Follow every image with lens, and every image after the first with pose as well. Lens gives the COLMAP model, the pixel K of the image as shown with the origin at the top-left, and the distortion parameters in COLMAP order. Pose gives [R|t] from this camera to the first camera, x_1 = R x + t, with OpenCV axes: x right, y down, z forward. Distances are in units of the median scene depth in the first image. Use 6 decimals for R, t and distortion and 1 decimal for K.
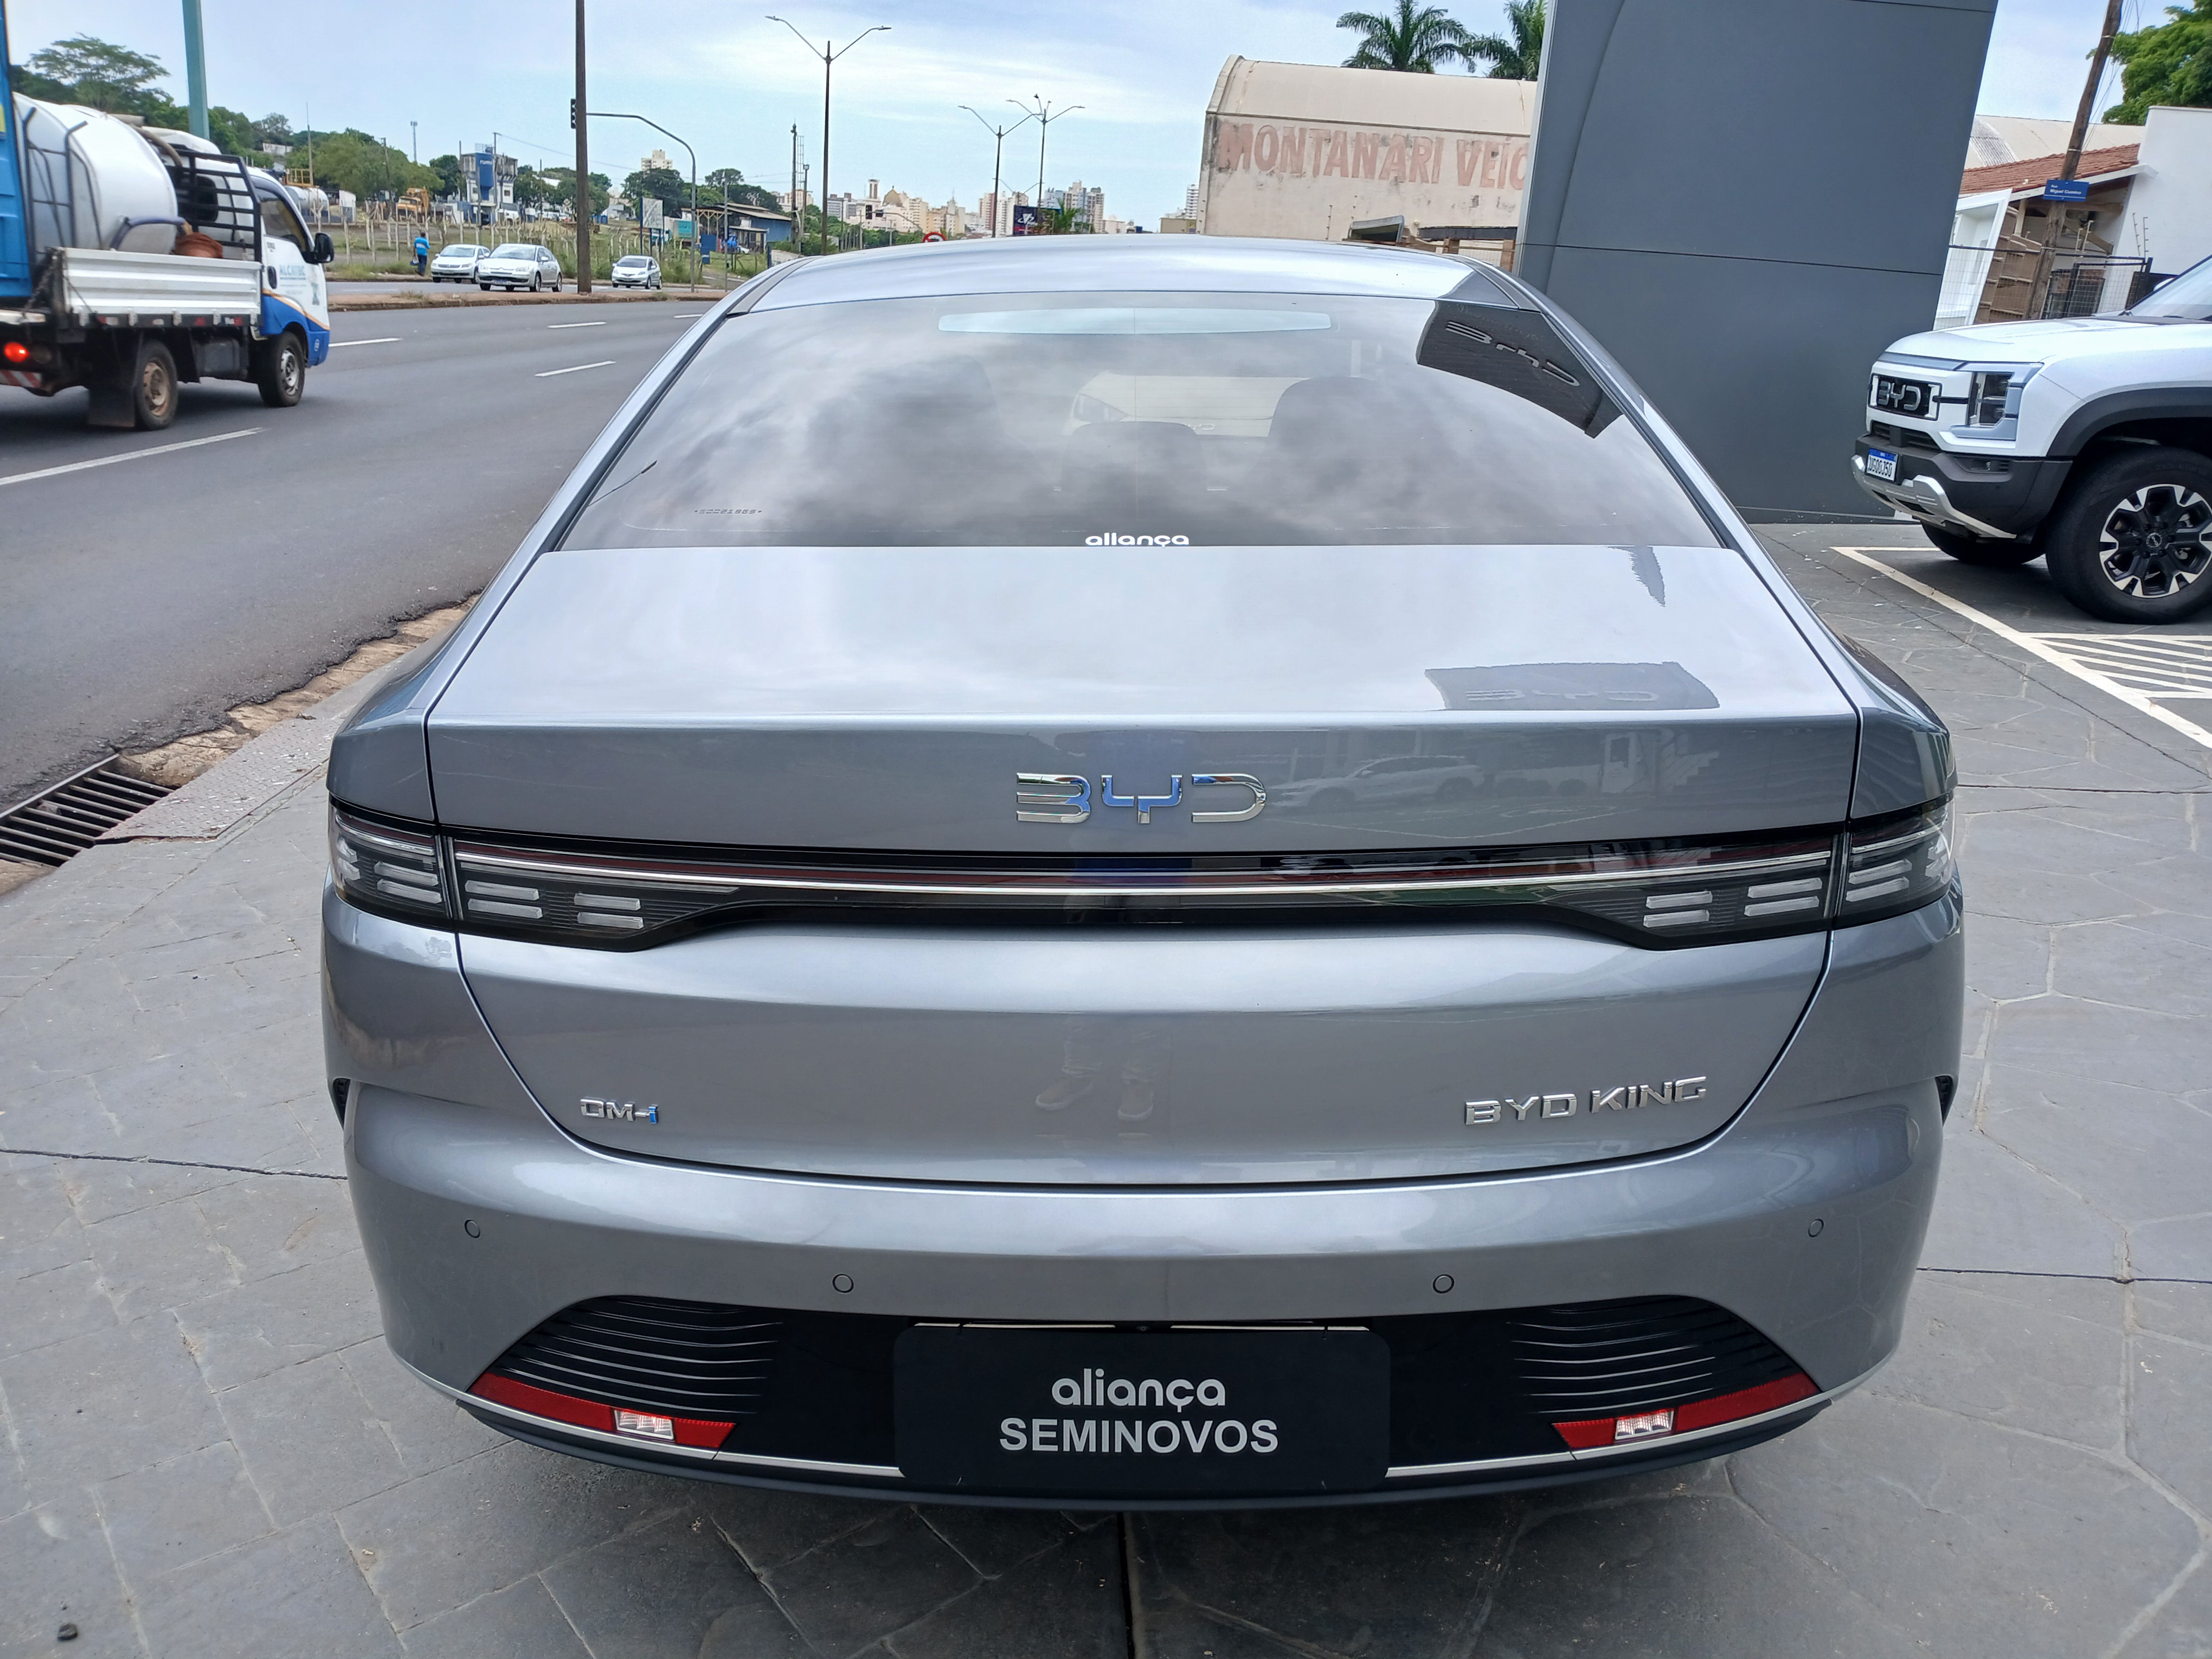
lens RADIAL K [[1708.5, 0, 1110.4], [0, 1708.5, 827.8], [0, 0, 1]] dist [-0.012270, -0.000794]
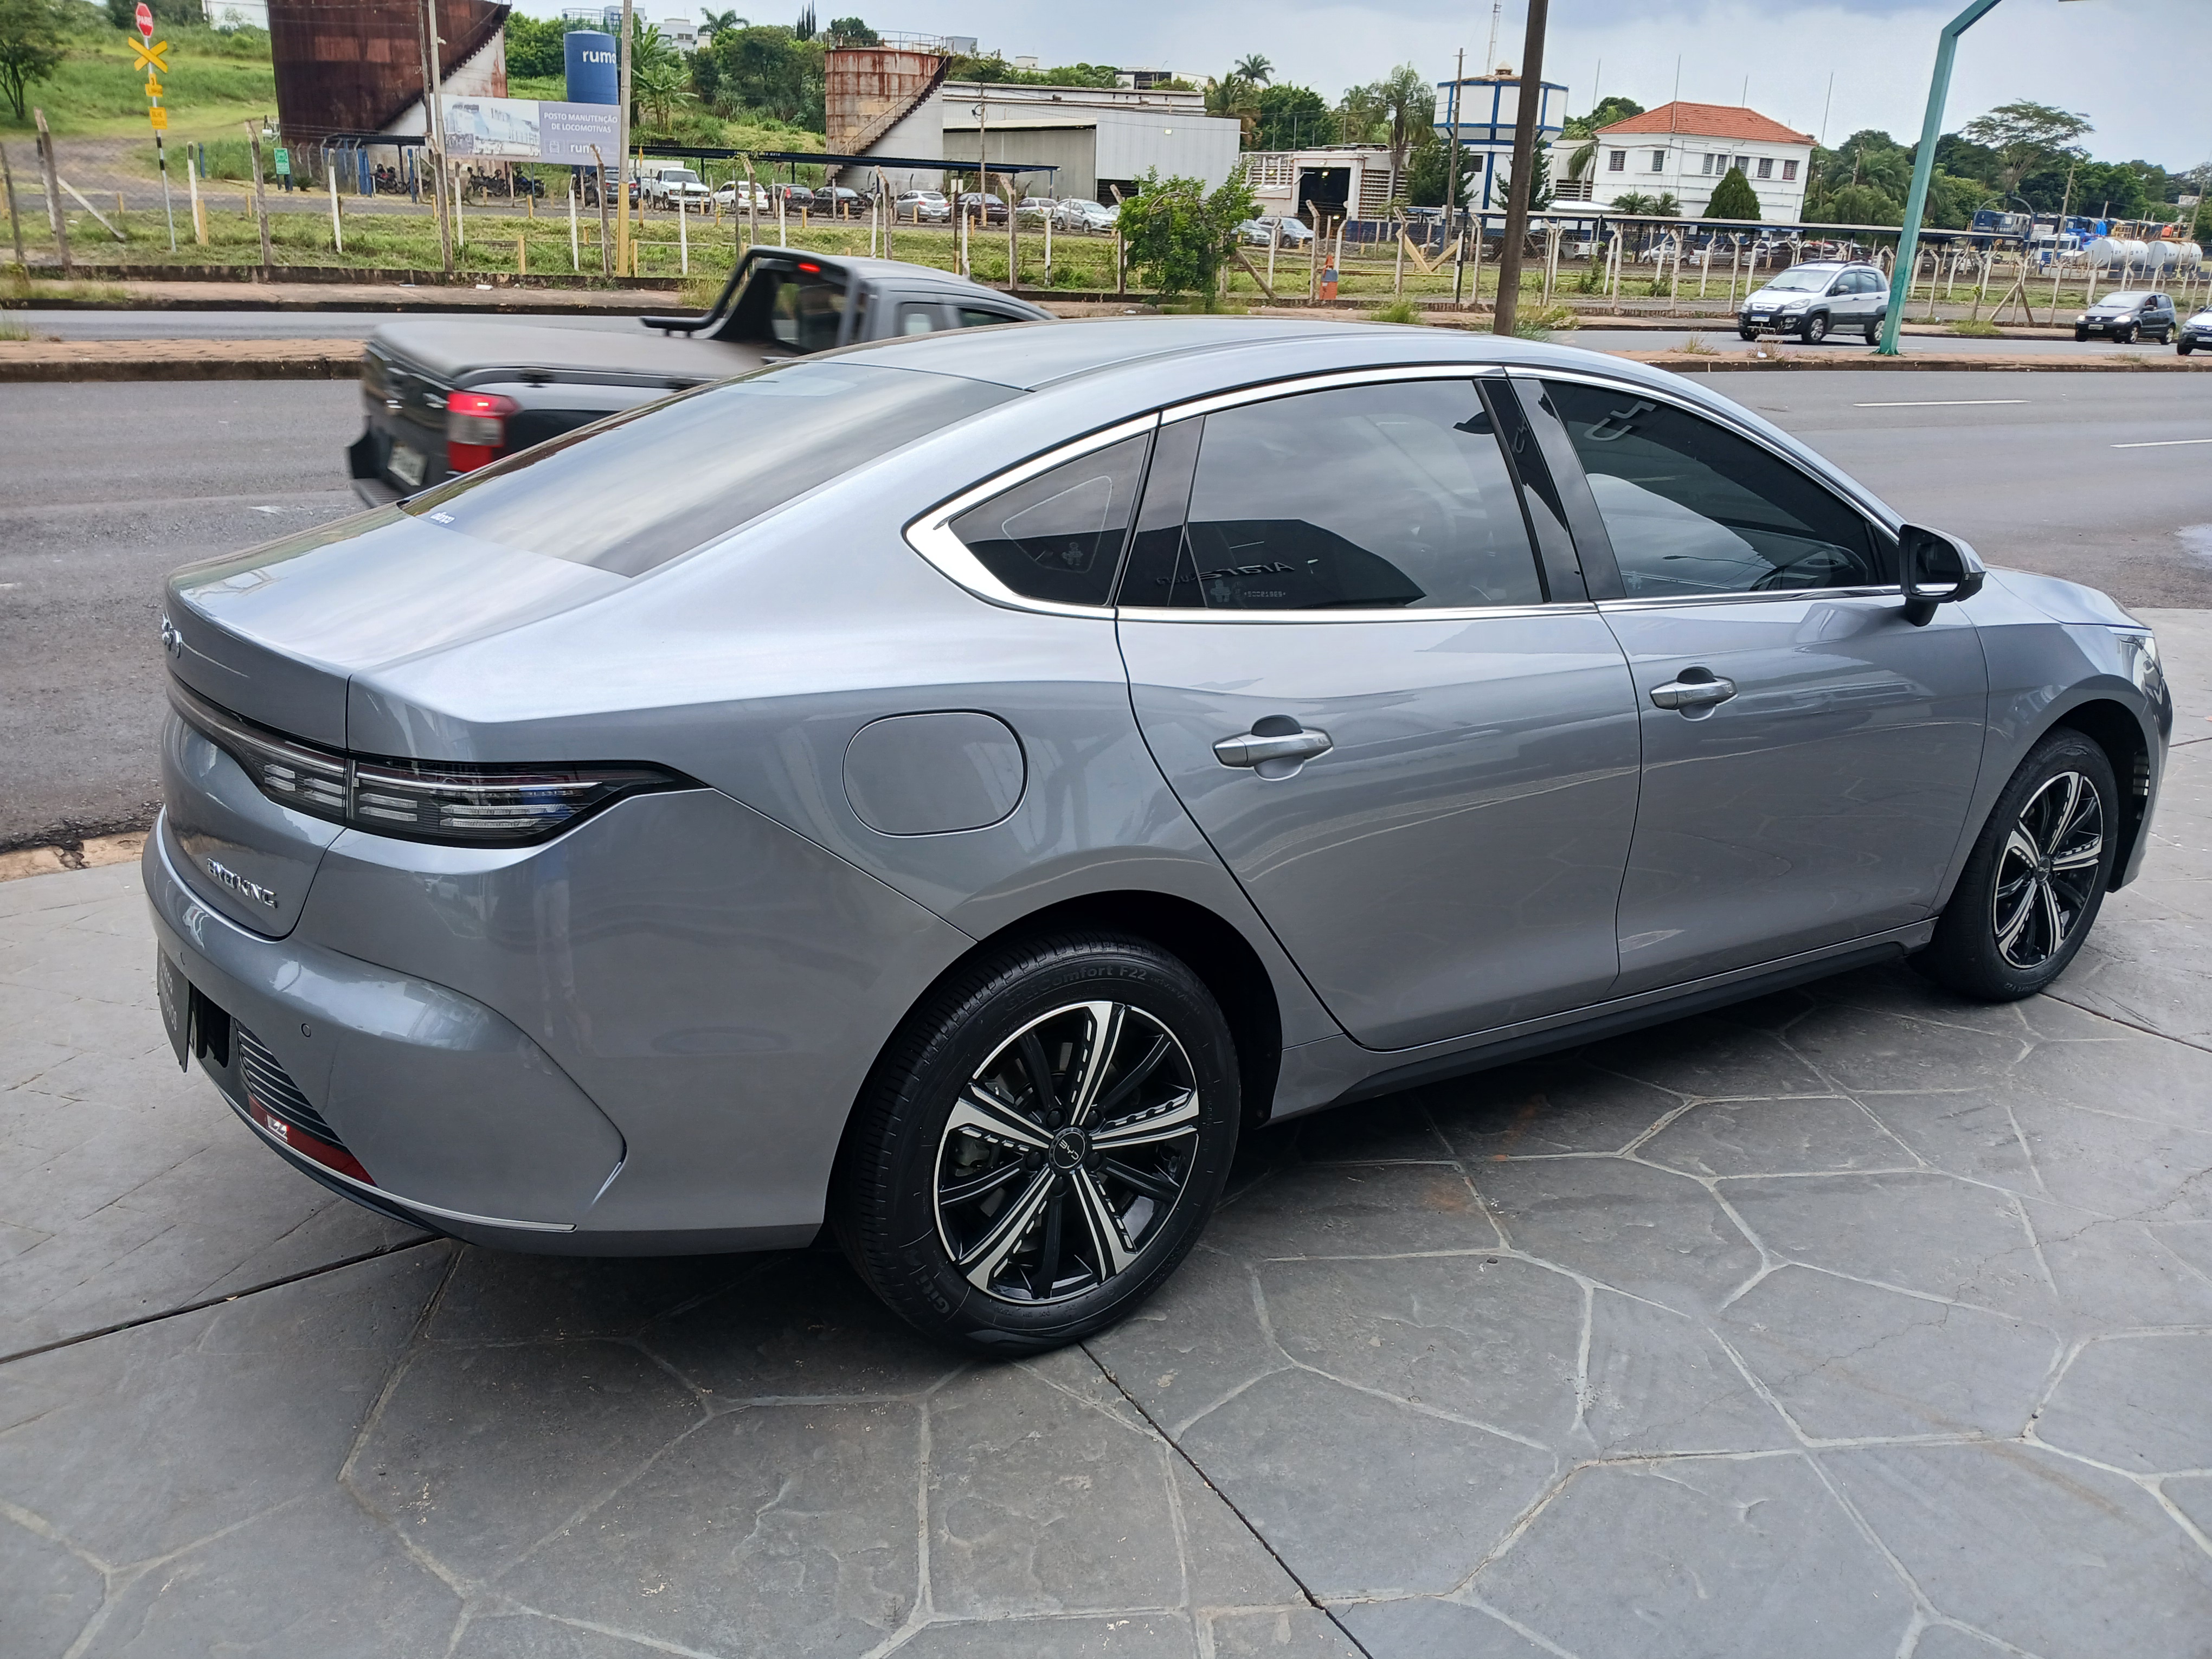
lens RADIAL K [[1708.5, 0, 1109.1], [0, 1708.5, 831.5], [0, 0, 1]] dist [-0.012270, -0.000794]
pose [[0.561375, 0.241733, -0.791469, 3.231887], [-0.263320, 0.958857, 0.106089, -0.439117], [0.784551, 0.148854, 0.601932, 1.109547]]
